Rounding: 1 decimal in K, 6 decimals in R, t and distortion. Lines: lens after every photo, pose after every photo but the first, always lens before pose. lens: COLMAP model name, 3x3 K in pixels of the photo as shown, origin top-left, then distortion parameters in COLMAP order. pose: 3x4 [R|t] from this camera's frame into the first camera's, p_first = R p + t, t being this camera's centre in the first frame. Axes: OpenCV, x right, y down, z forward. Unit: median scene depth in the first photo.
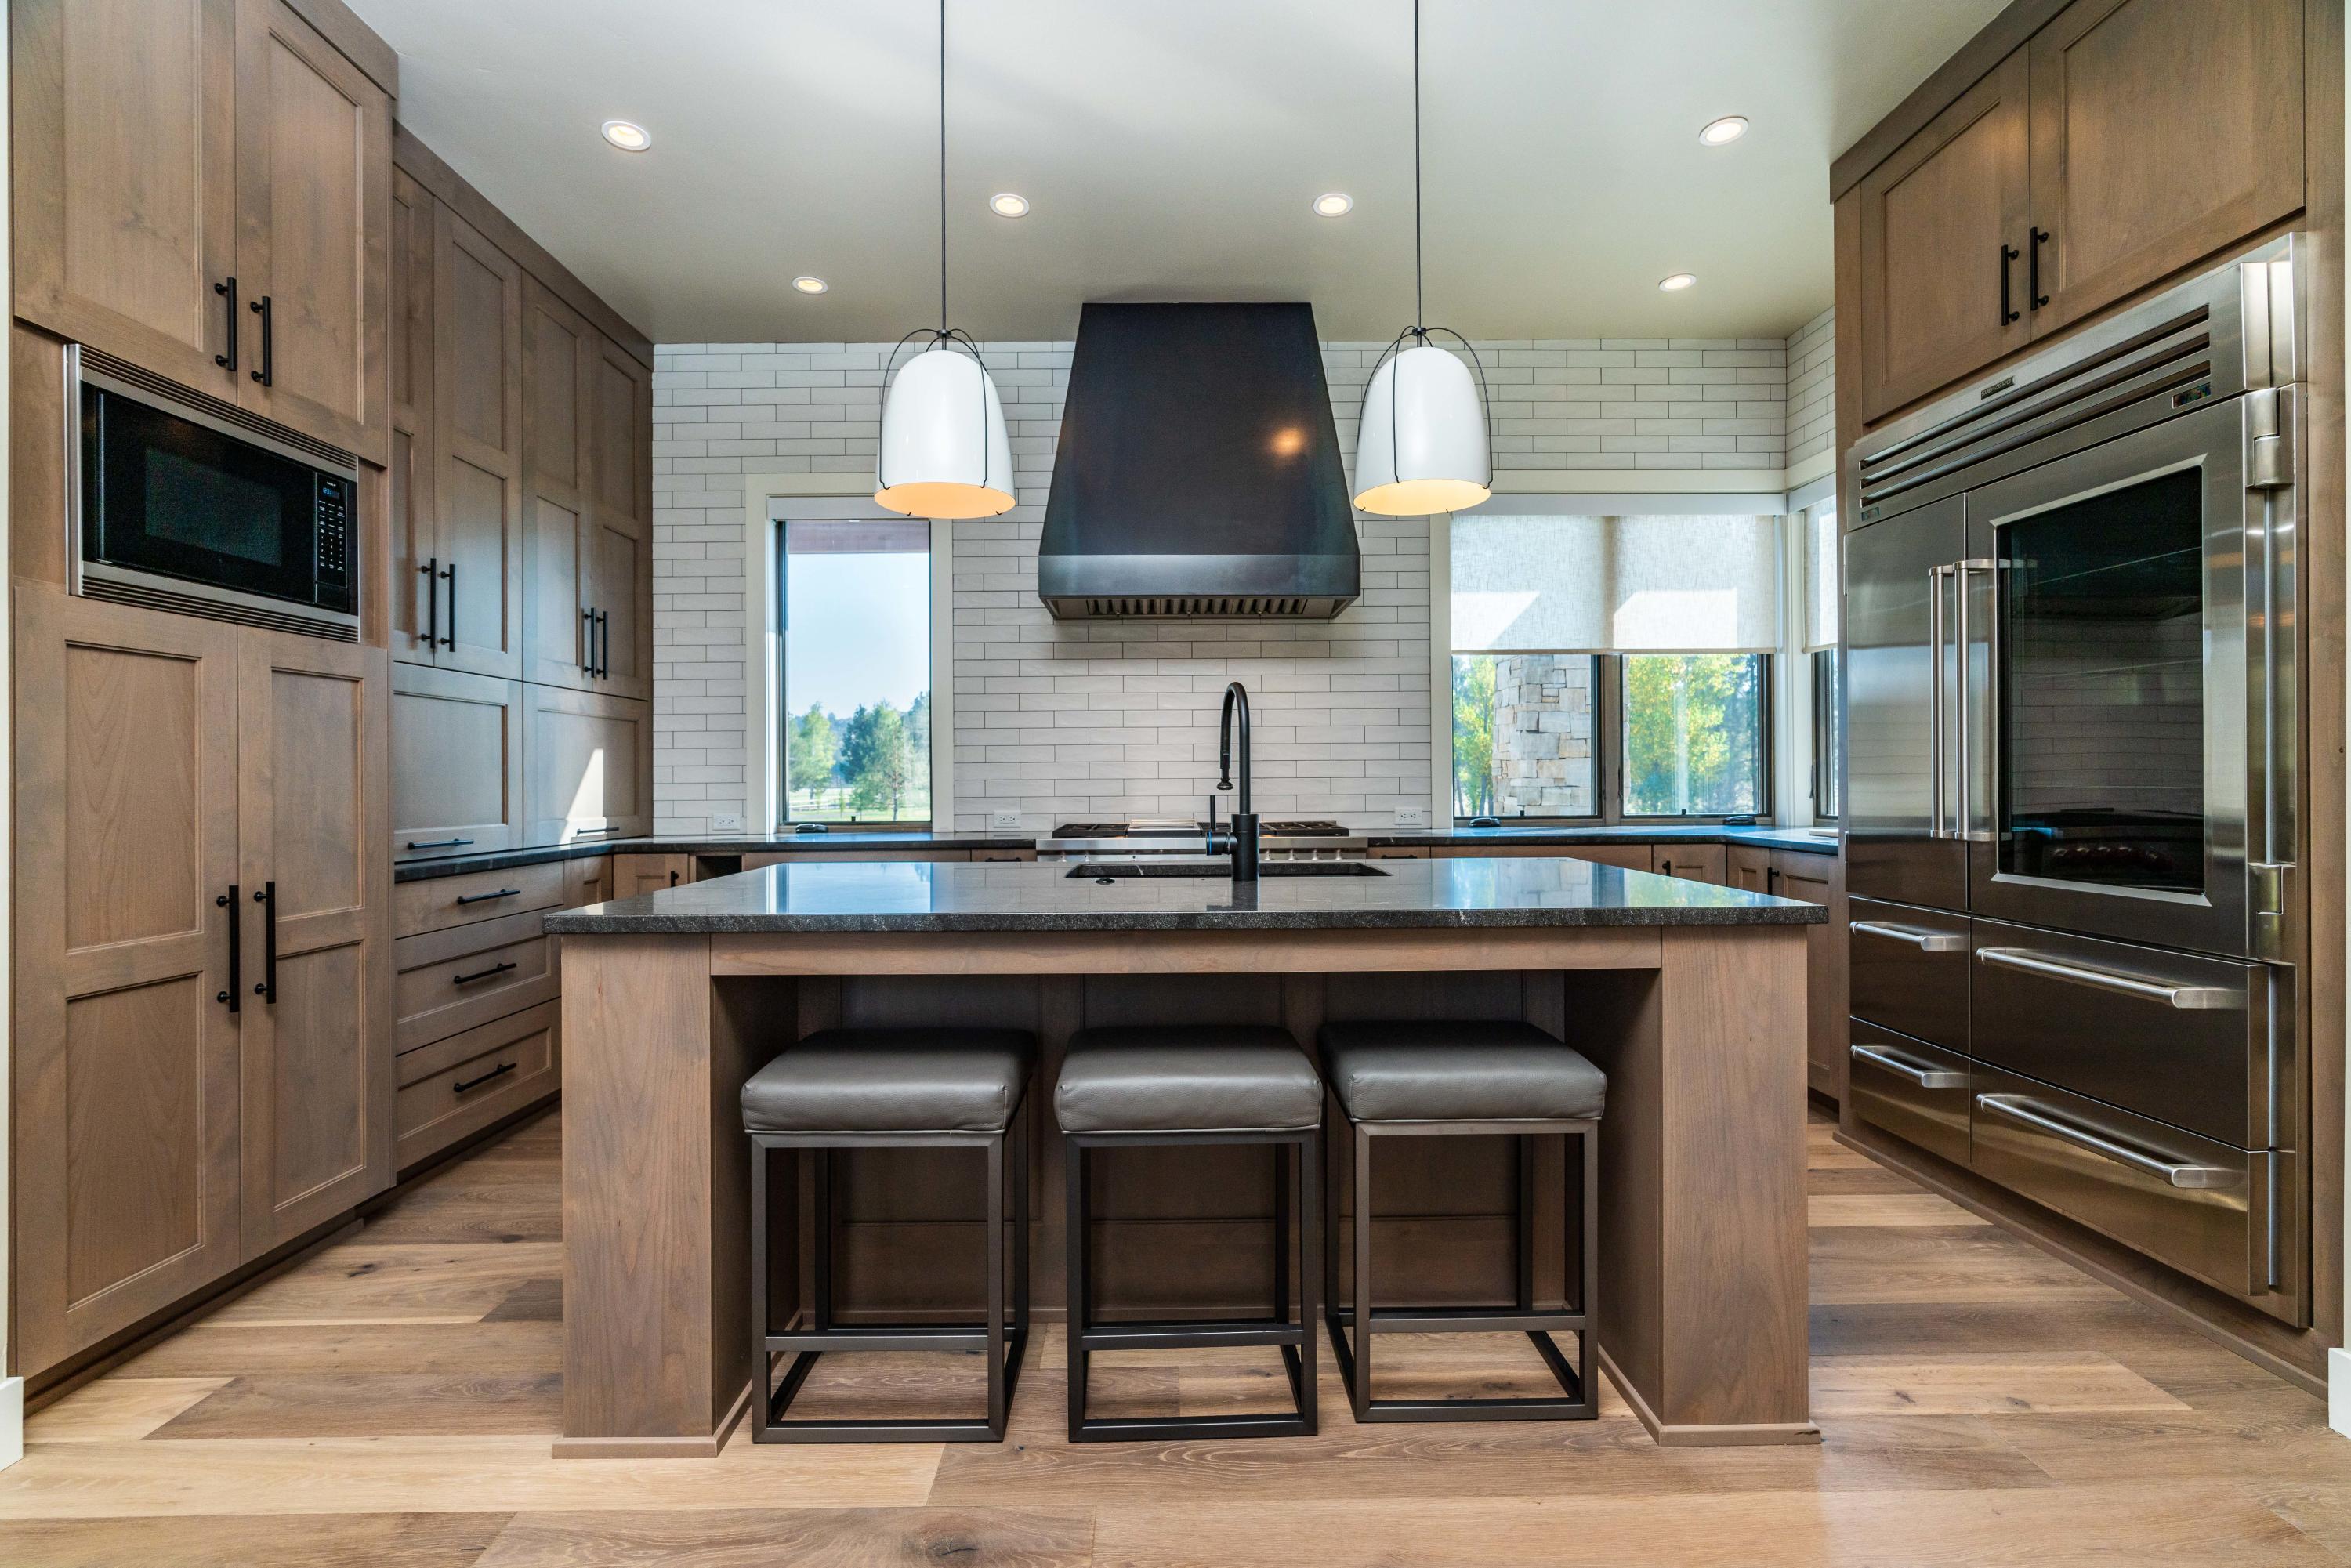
lens RADIAL K [[1076.4, 0, 1175.5], [0, 1076.4, 784.0], [0, 0, 1]] dist [-0.054513, 0.000244]
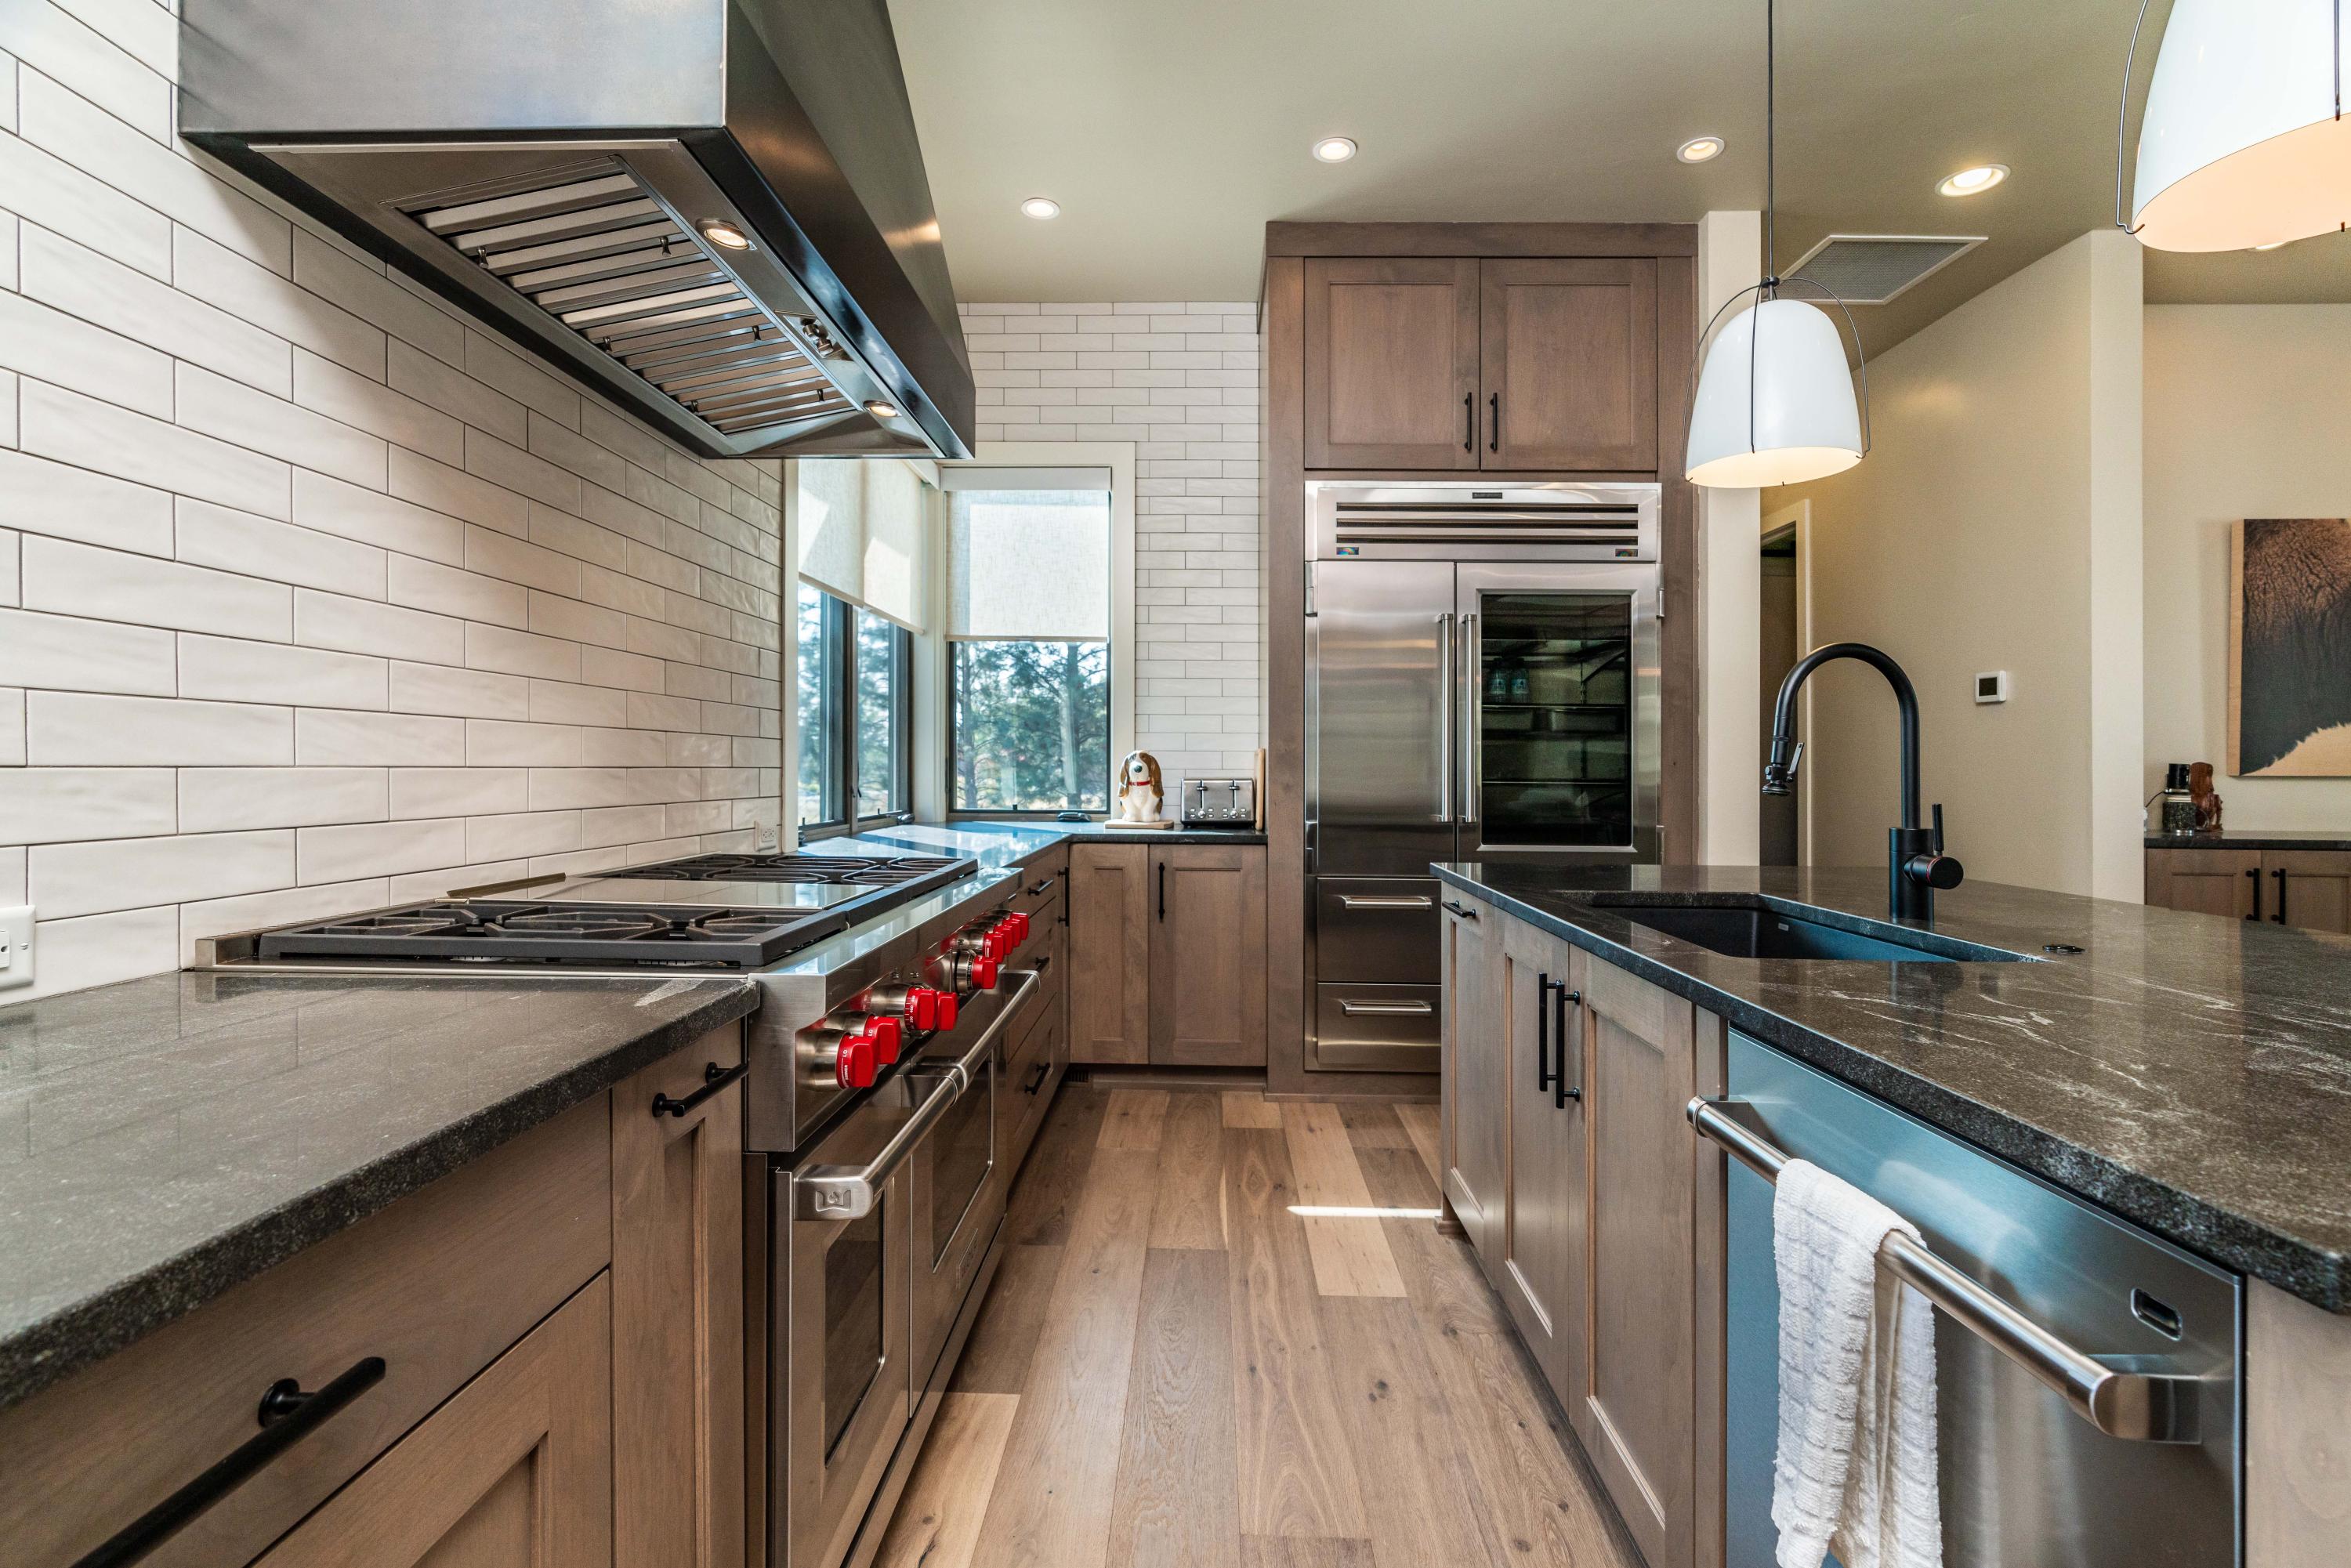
lens RADIAL K [[1076.4, 0, 1175.5], [0, 1076.4, 784.0], [0, 0, 1]] dist [-0.054513, 0.000244]
pose [[0.035462, -0.003935, 0.999363, -0.652393], [-0.007293, 0.999965, 0.004196, 0.001871], [-0.999344, -0.007437, 0.035432, 1.360102]]
